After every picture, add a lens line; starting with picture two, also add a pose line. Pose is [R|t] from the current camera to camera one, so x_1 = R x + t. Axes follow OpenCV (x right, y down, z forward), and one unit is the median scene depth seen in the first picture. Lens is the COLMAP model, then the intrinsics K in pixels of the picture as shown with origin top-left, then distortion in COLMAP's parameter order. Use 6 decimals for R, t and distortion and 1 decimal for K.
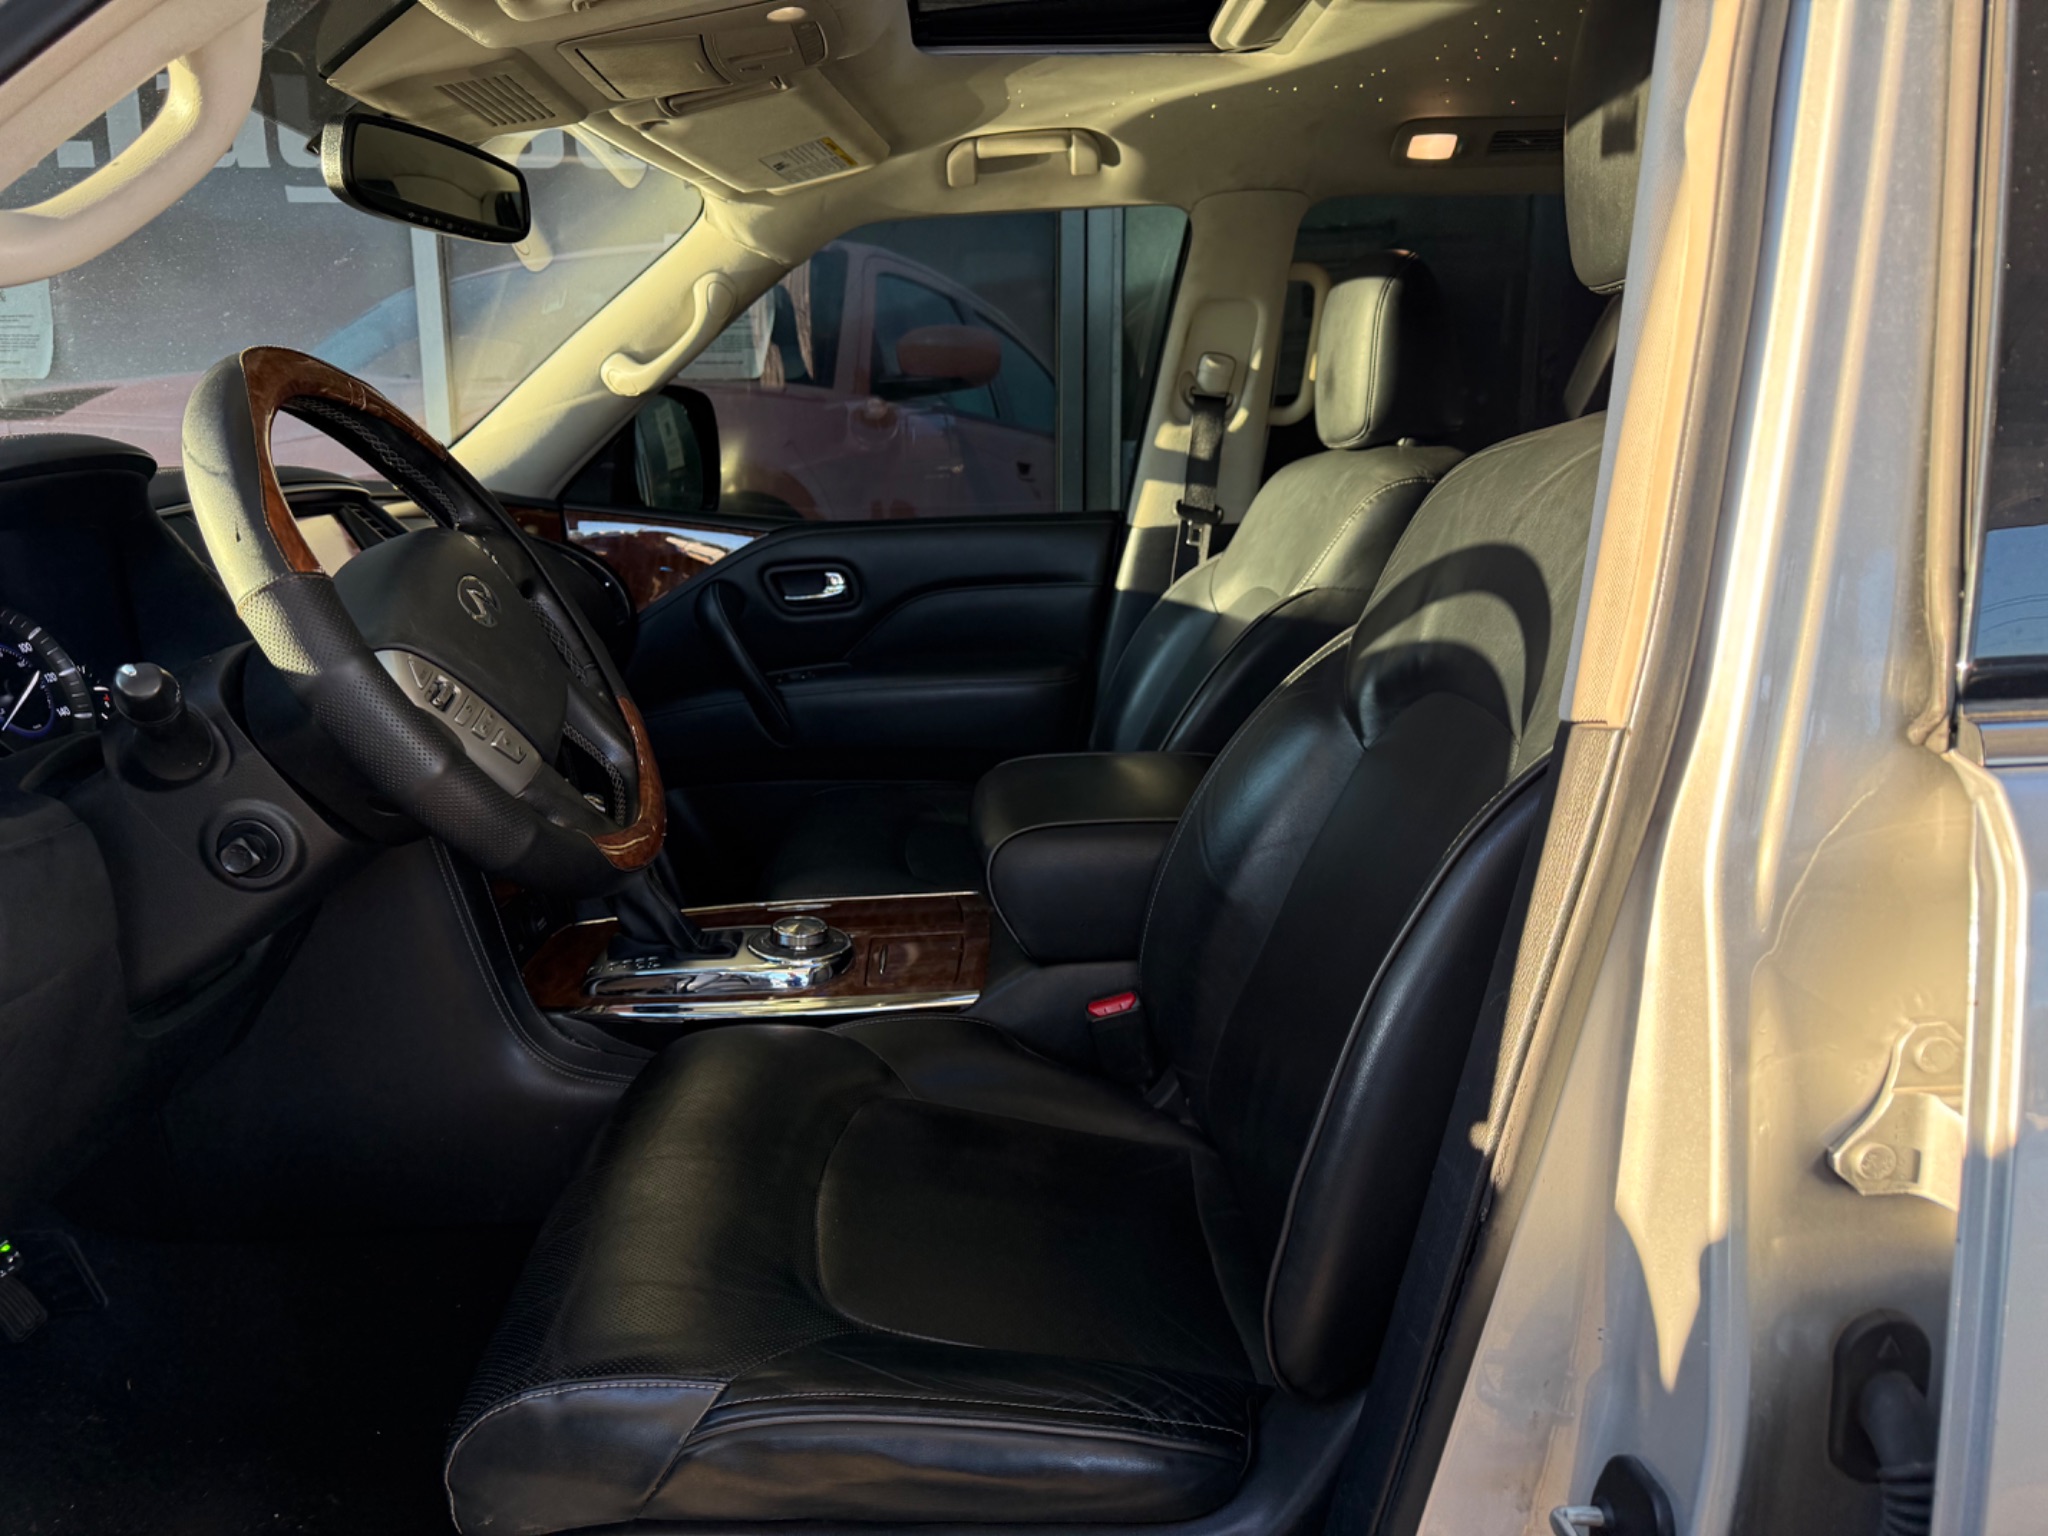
lens RADIAL K [[1482.8, 0, 1010.5], [0, 1482.8, 780.5], [0, 0, 1]] dist [0.173698, -0.367414]
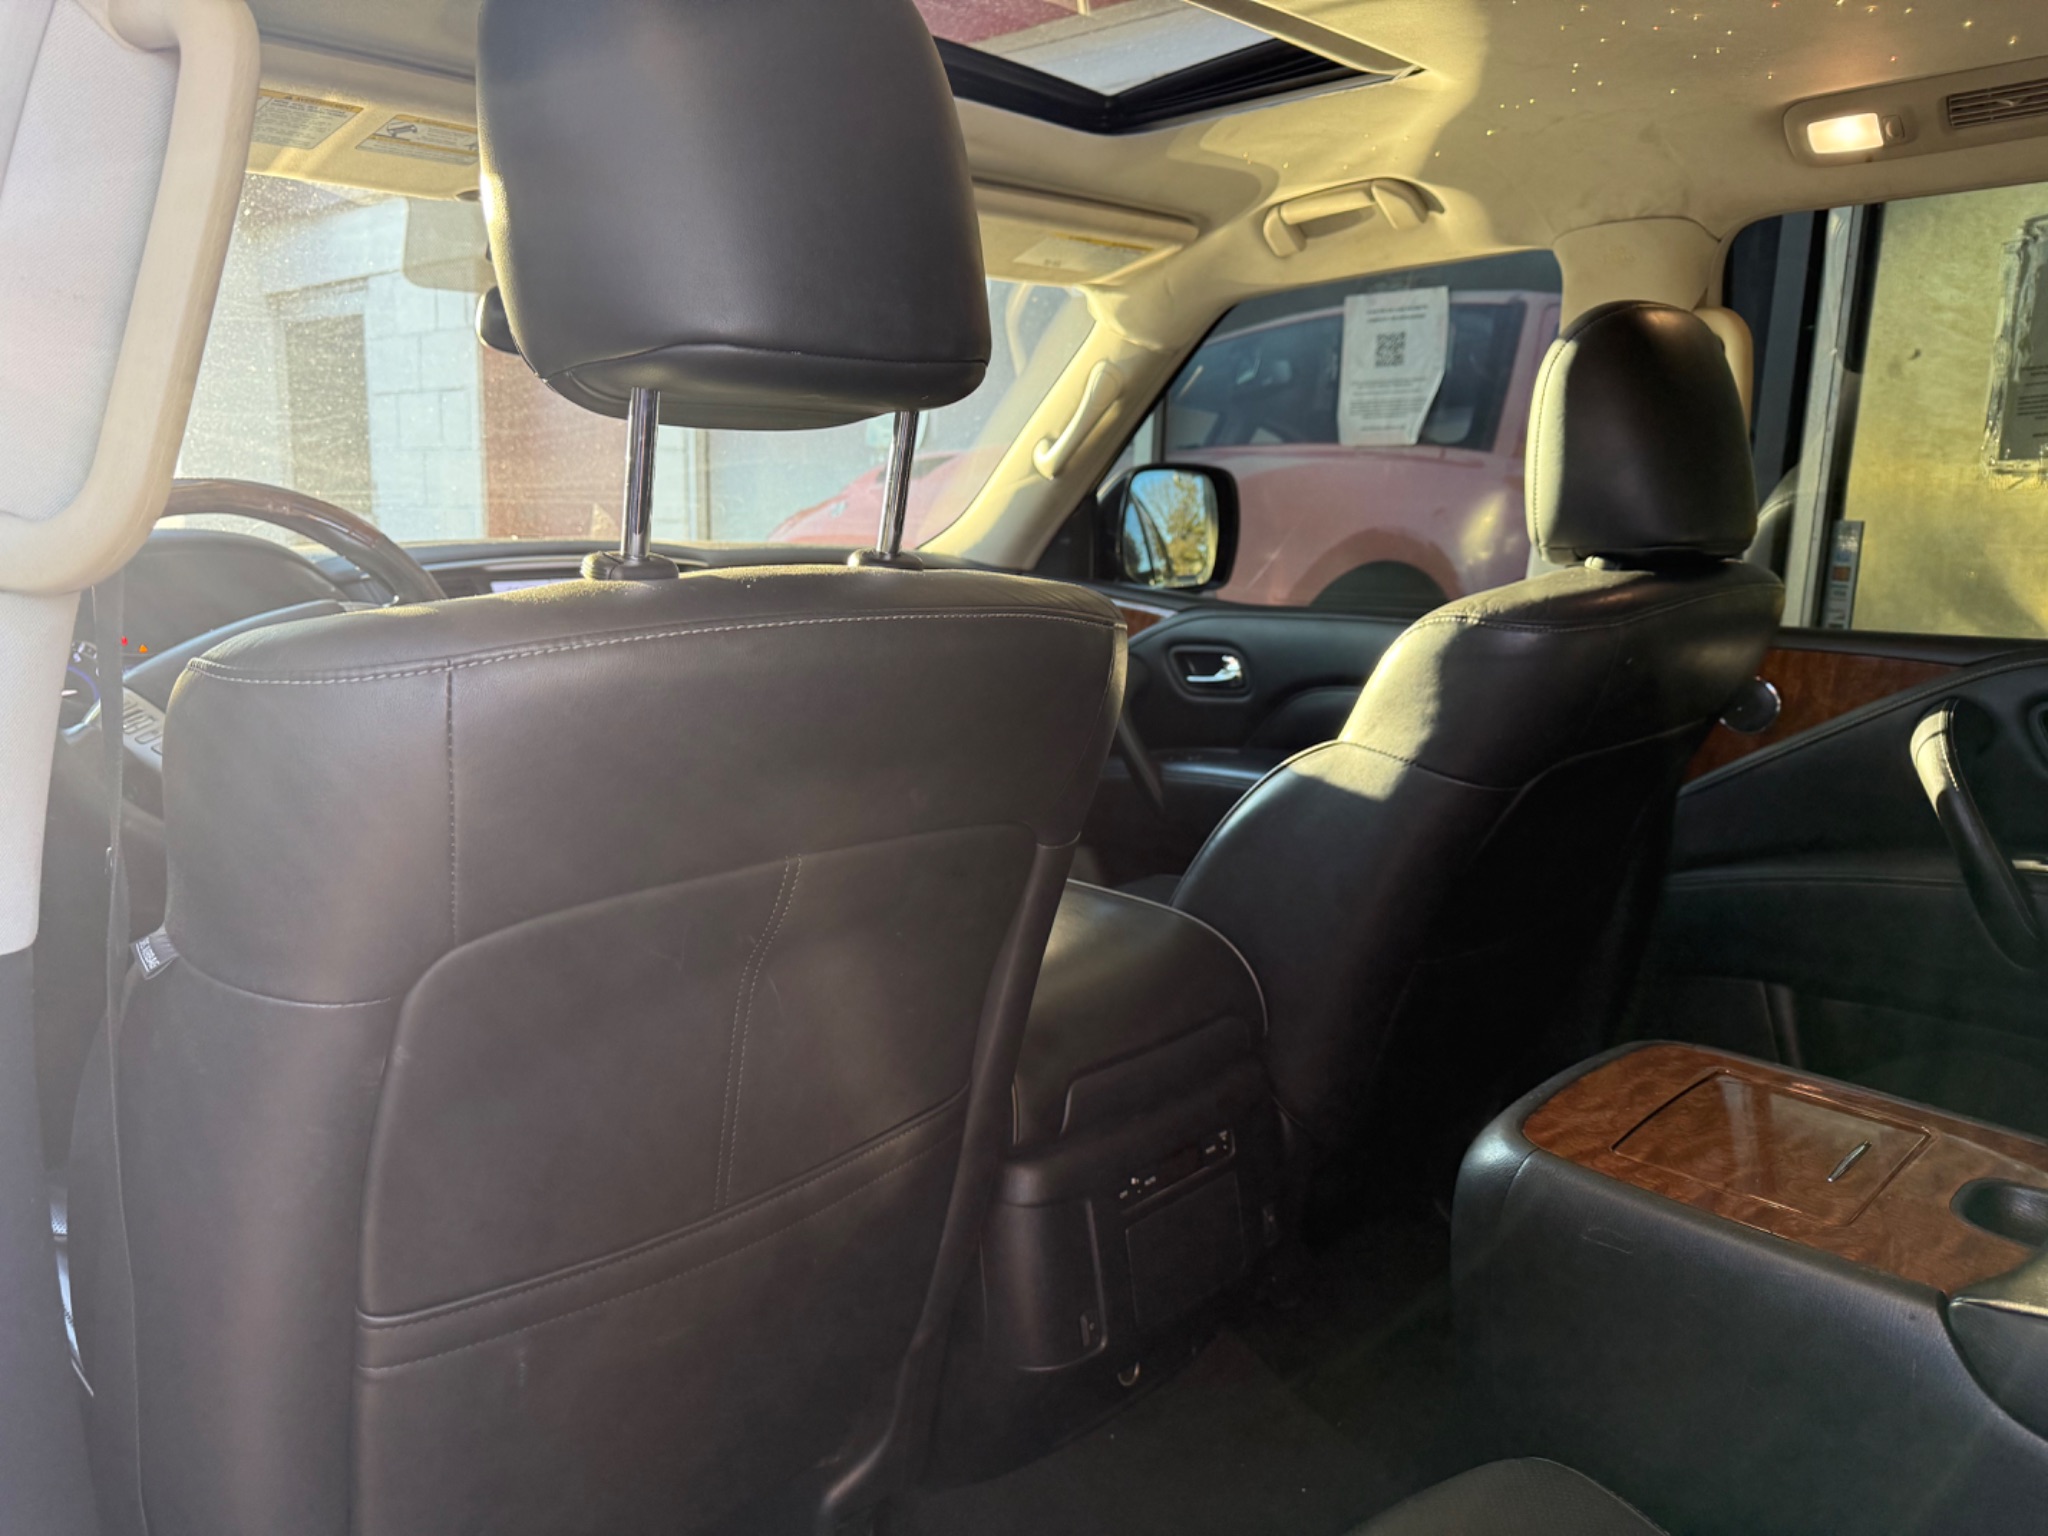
lens RADIAL K [[1460.8, 0, 1013.3], [0, 1460.8, 770.5], [0, 0, 1]] dist [0.083897, -0.105752]
pose [[0.670730, 0.160573, -0.724112, 0.519376], [-0.173730, 0.983137, 0.057089, -0.105183], [0.721068, 0.087509, 0.687316, 0.280972]]
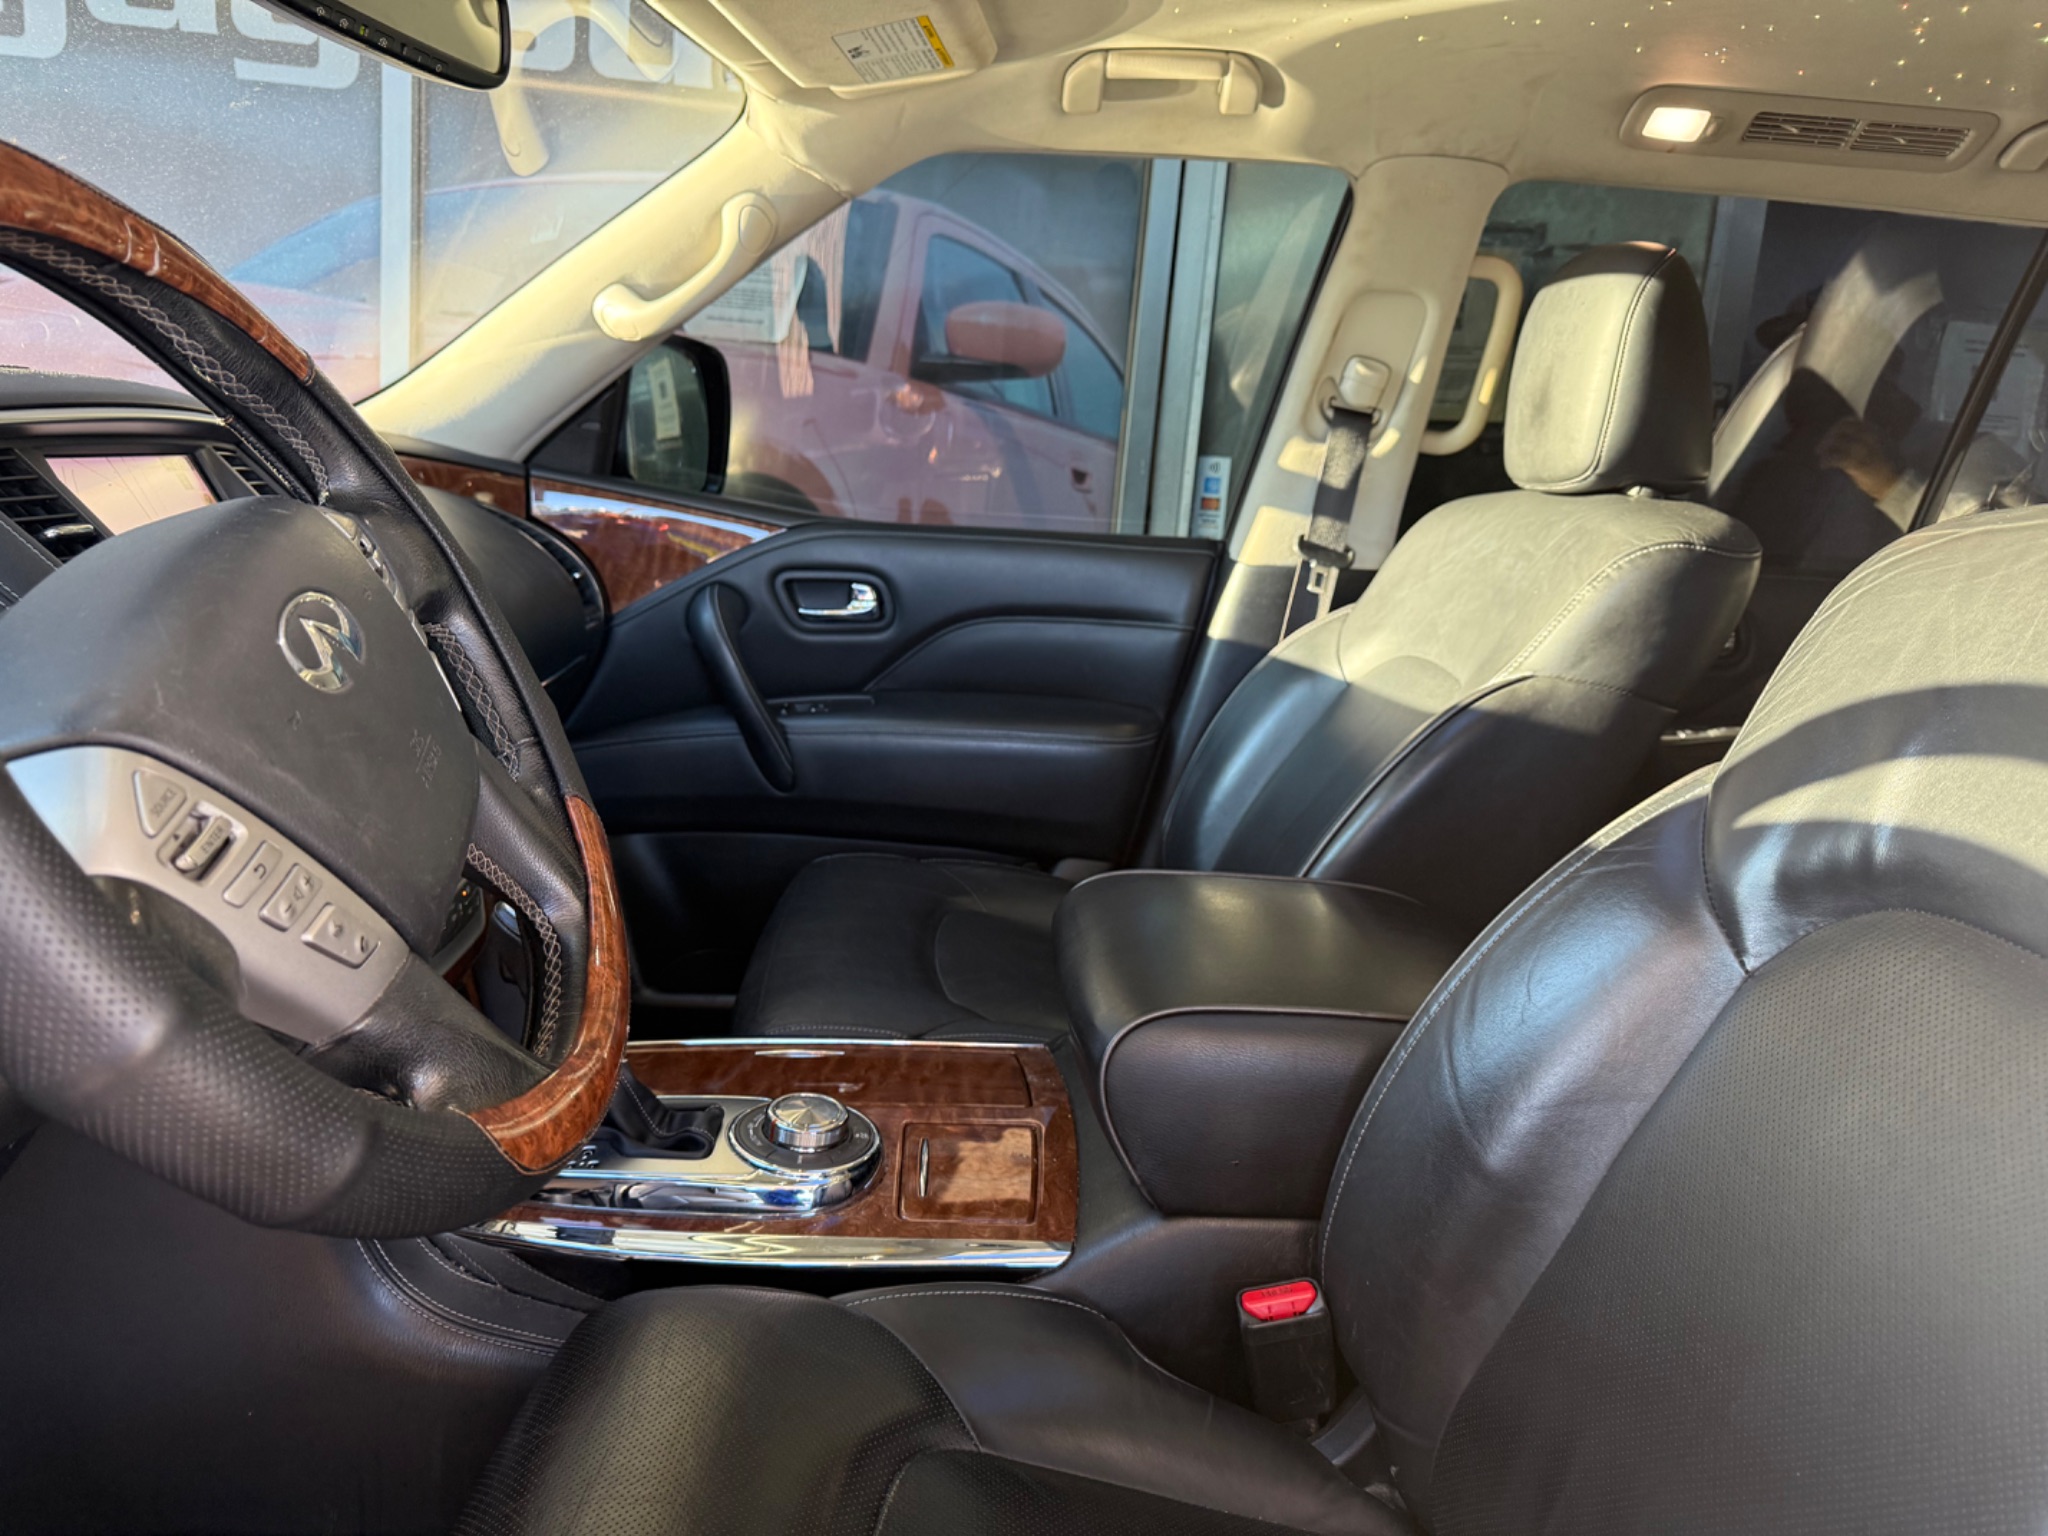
lens RADIAL K [[1486.1, 0, 1024.0], [0, 1486.1, 768.0], [0, 0, 1]] dist [0.112568, -0.183028]
pose [[0.995644, 0.086609, 0.034536, -0.055231], [-0.086223, 0.996197, -0.012537, -0.041602], [-0.035490, 0.009505, 0.999325, 0.212371]]
